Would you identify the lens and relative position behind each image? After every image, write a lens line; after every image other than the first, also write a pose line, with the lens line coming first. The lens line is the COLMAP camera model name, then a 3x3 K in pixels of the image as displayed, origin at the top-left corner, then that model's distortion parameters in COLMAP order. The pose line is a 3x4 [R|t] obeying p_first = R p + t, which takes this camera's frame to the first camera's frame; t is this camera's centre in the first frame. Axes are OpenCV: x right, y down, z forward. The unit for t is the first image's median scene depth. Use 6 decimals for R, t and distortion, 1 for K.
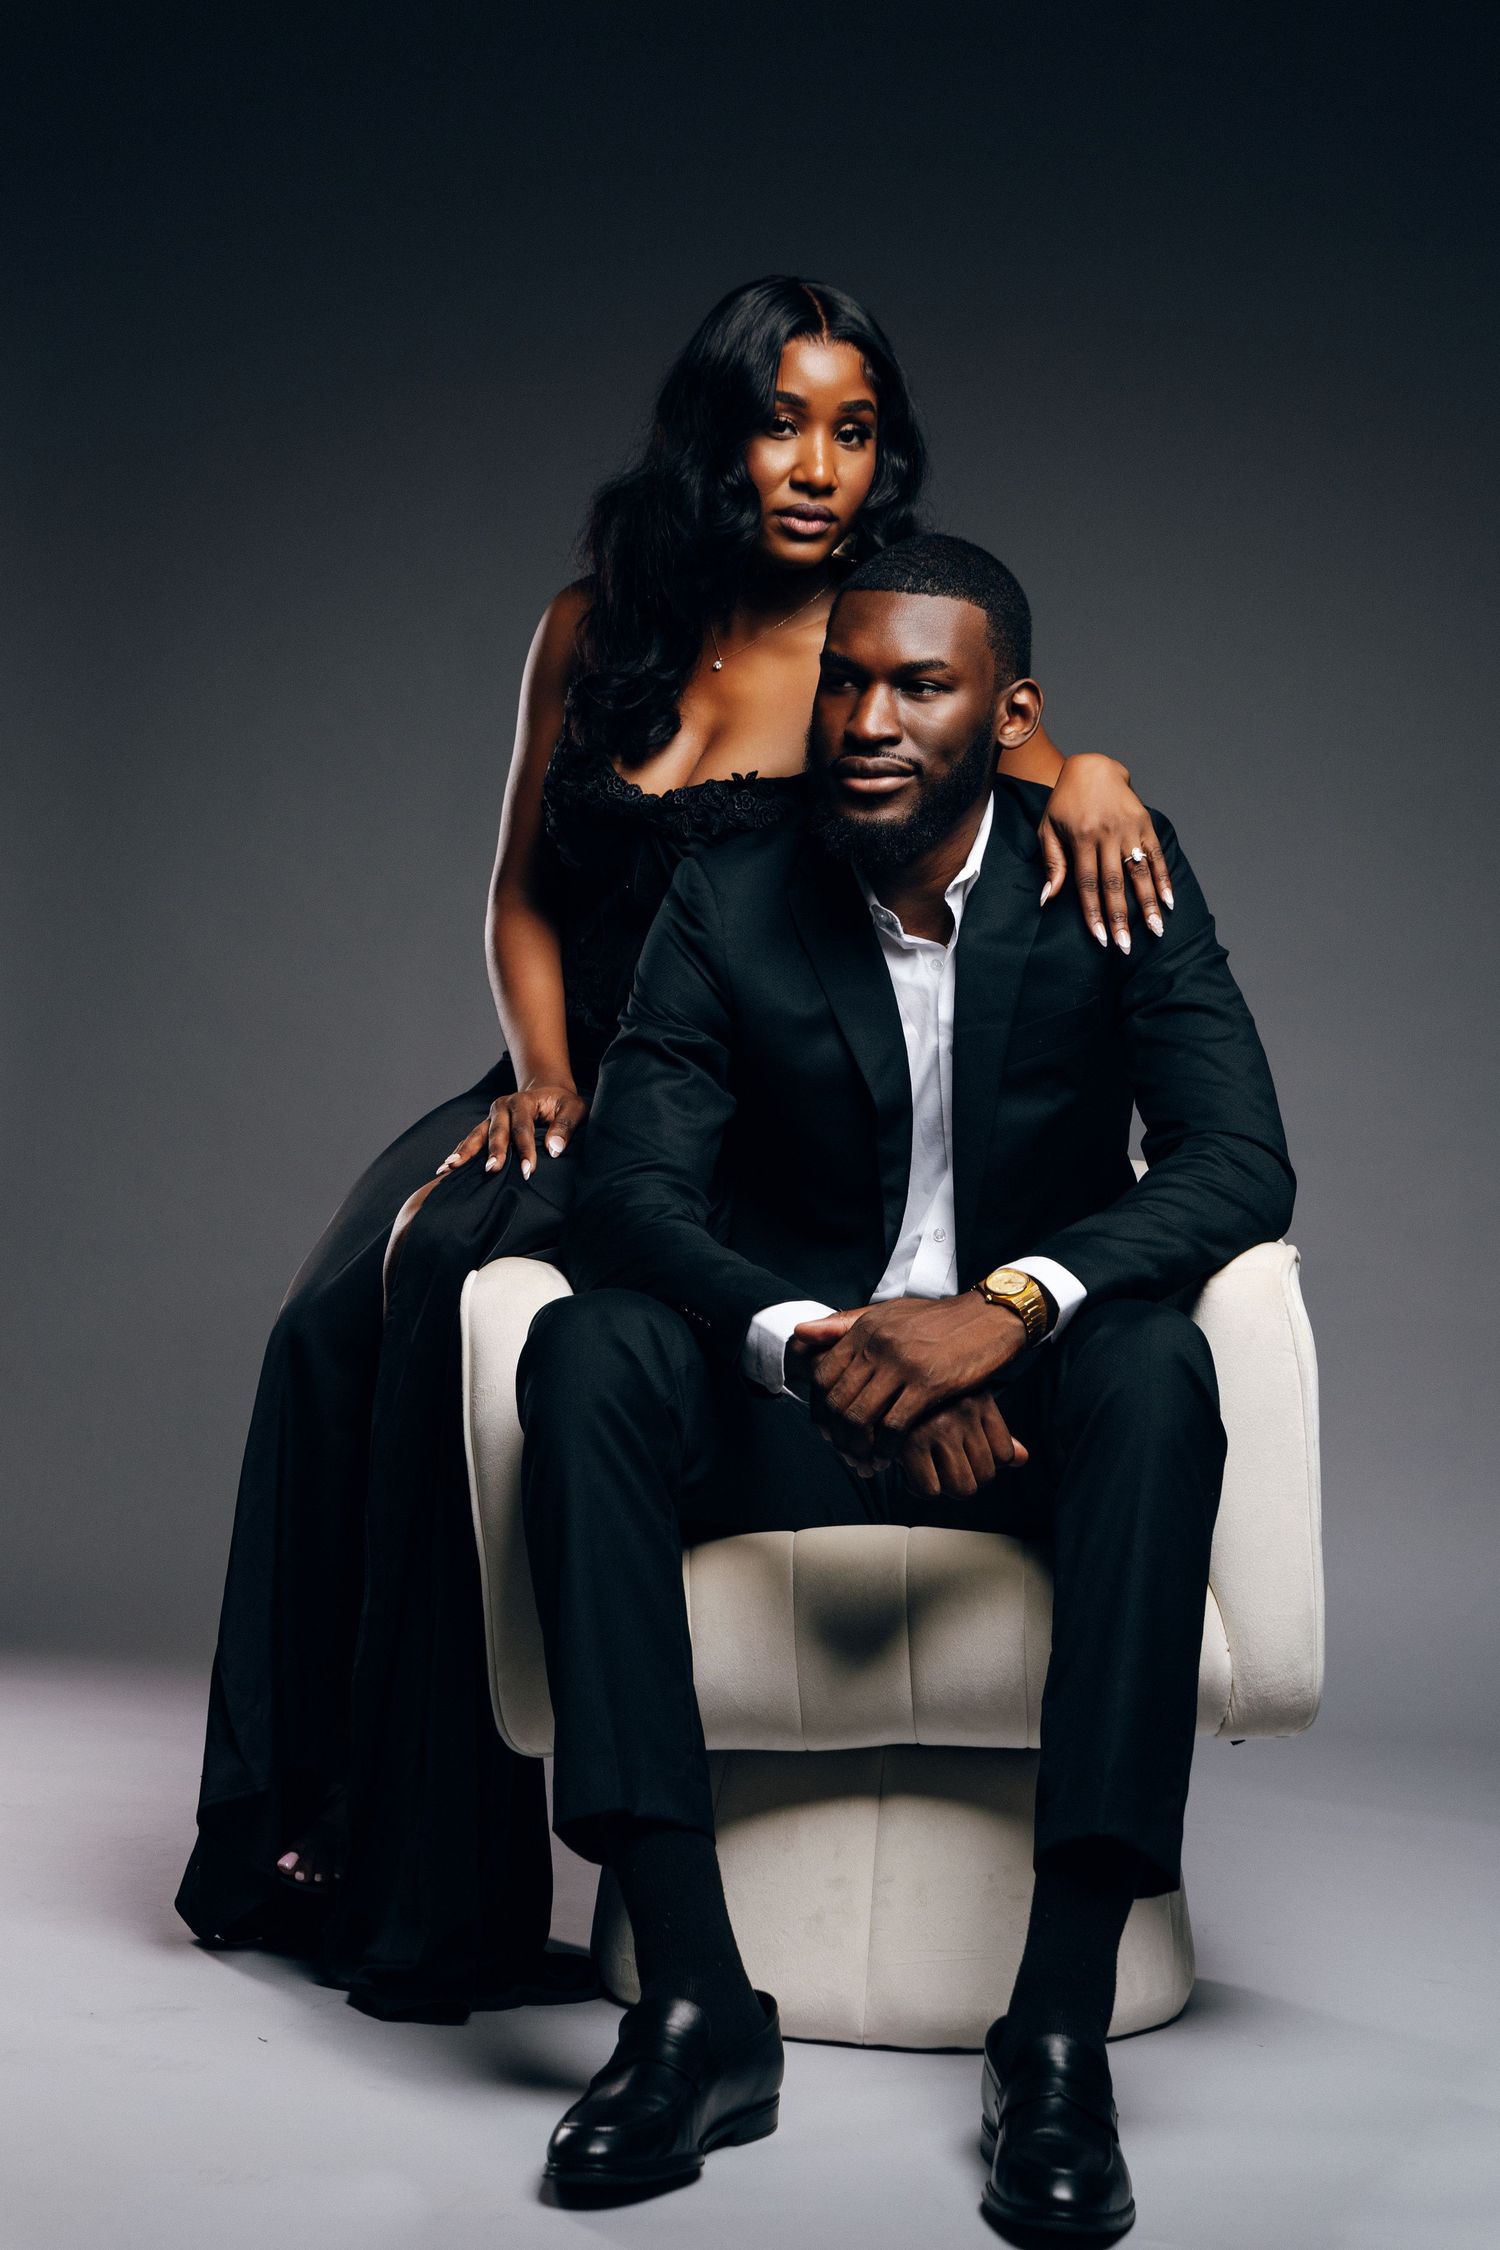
lens RADIAL K [[4412.8, 0, 747.5], [0, 4412.8, 1113.2], [0, 0, 1]] dist [0.118015, 0.000000]
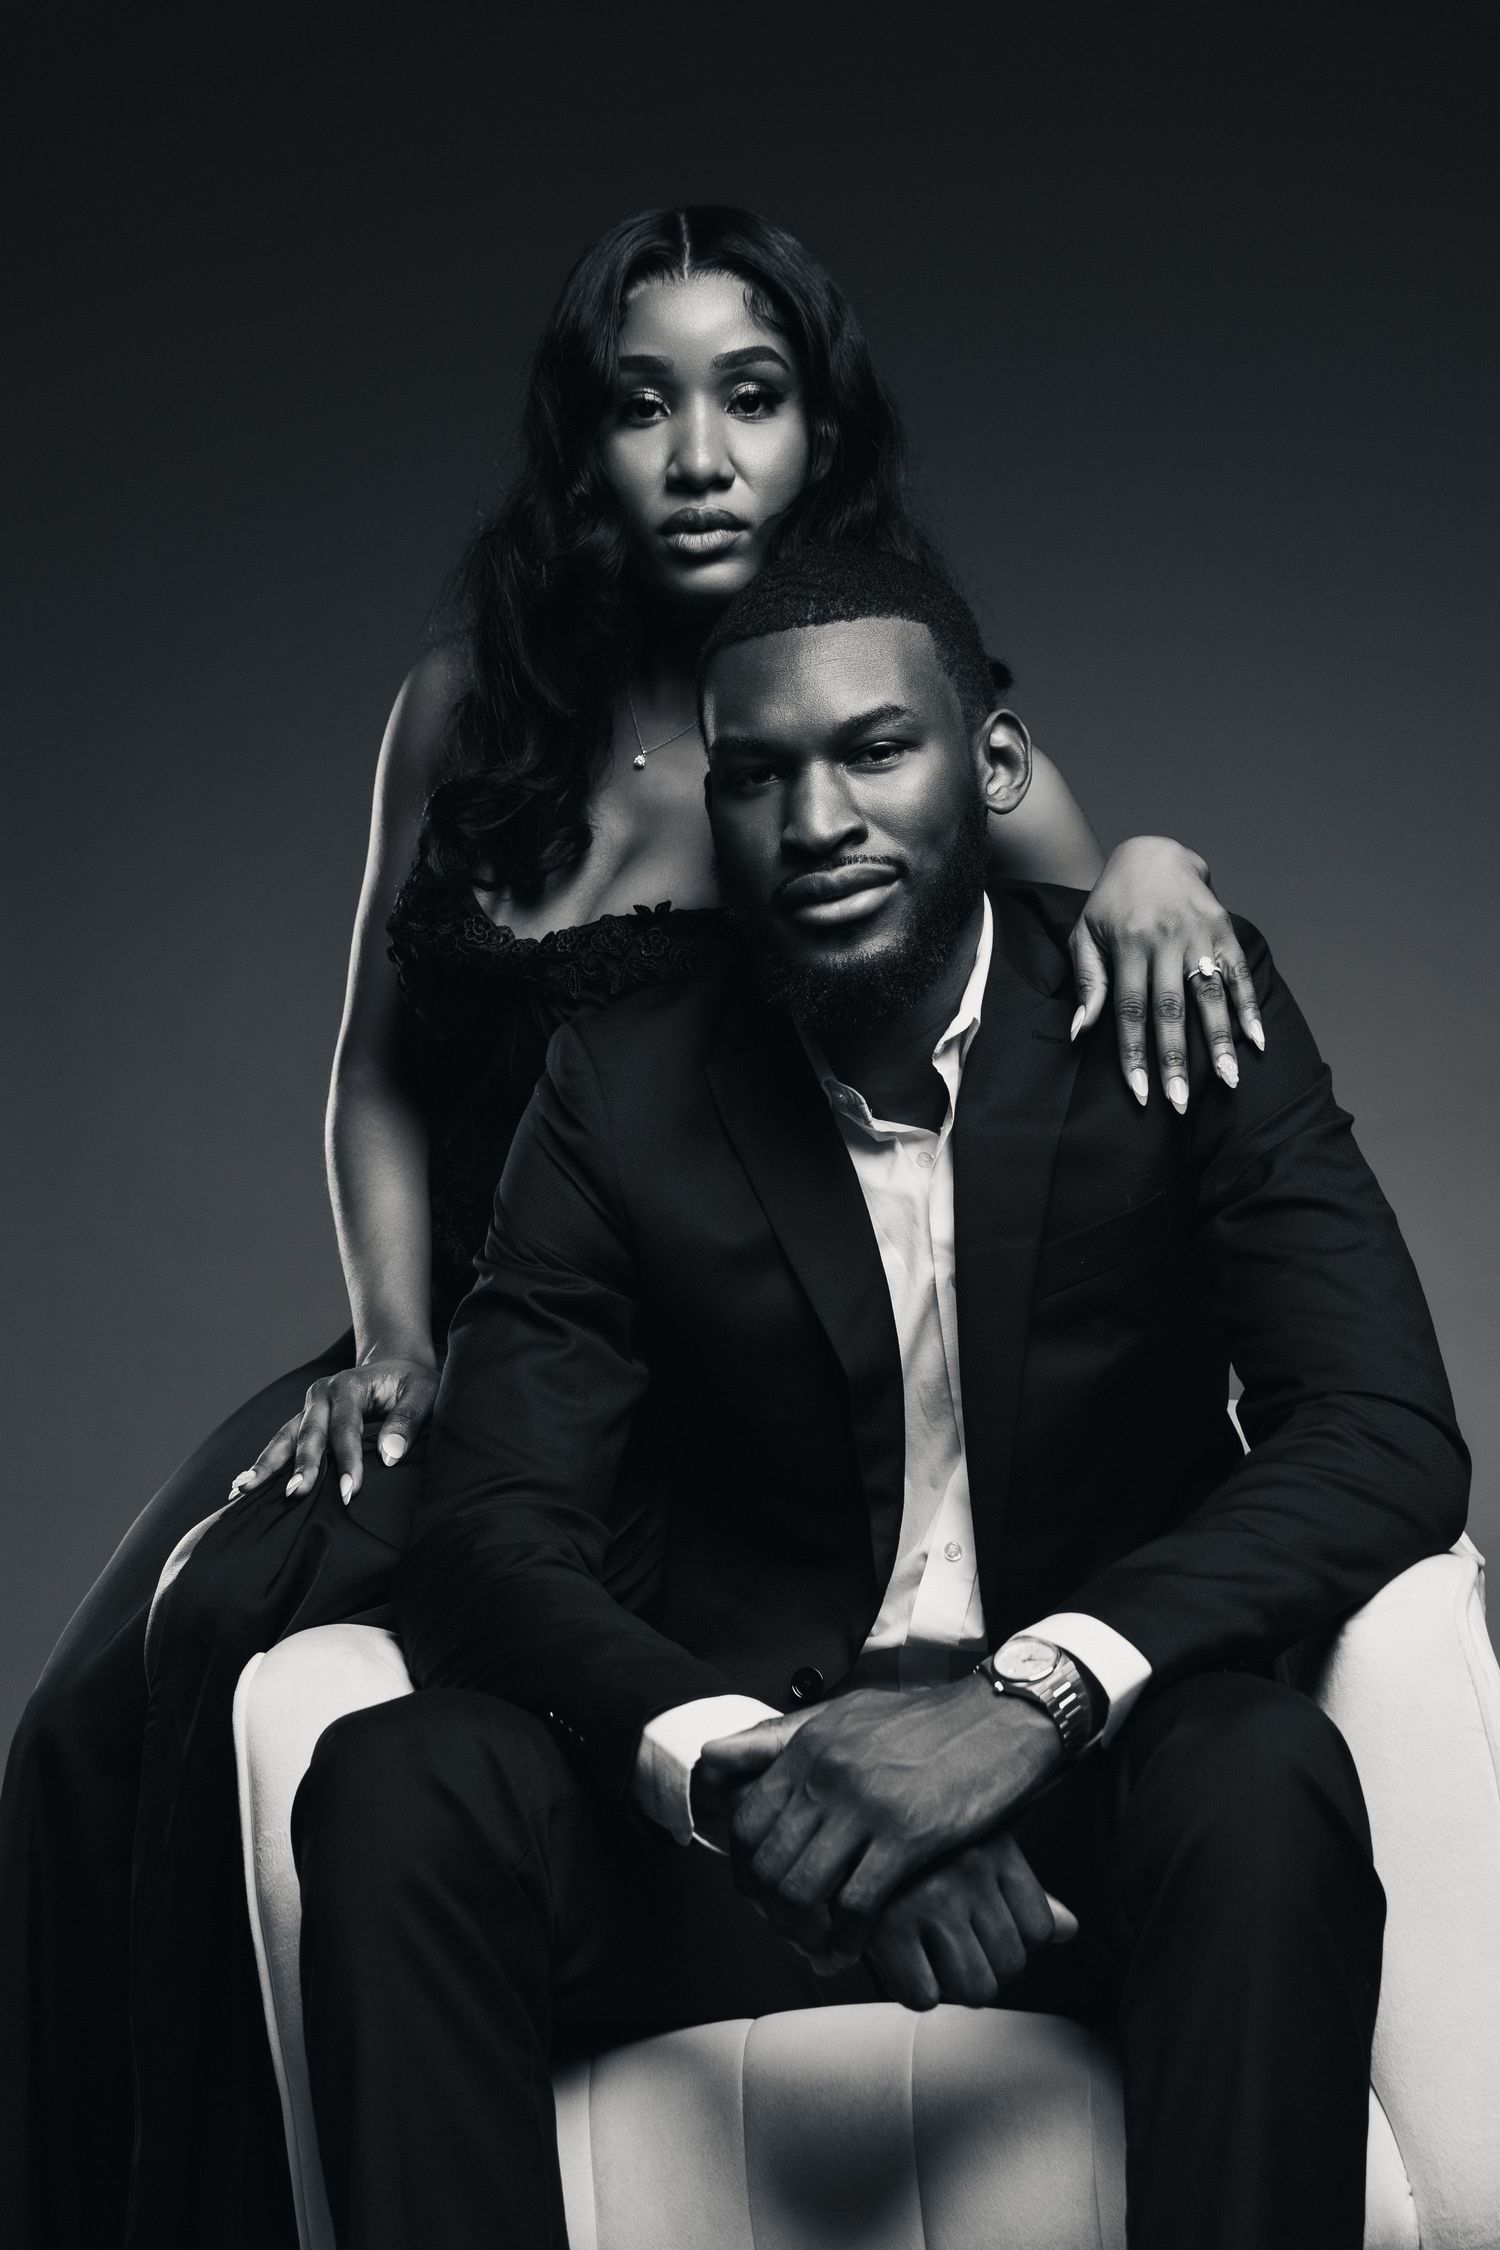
lens RADIAL K [[4073.9, 0, 752.1], [0, 4073.9, 1114.8], [0, 0, 1]] dist [0.080216, 0.000000]
pose [[0.996794, -0.057837, -0.055283, 0.052134], [0.056478, 0.998069, -0.025839, -0.026004], [0.056671, 0.022634, 0.998136, 0.370282]]
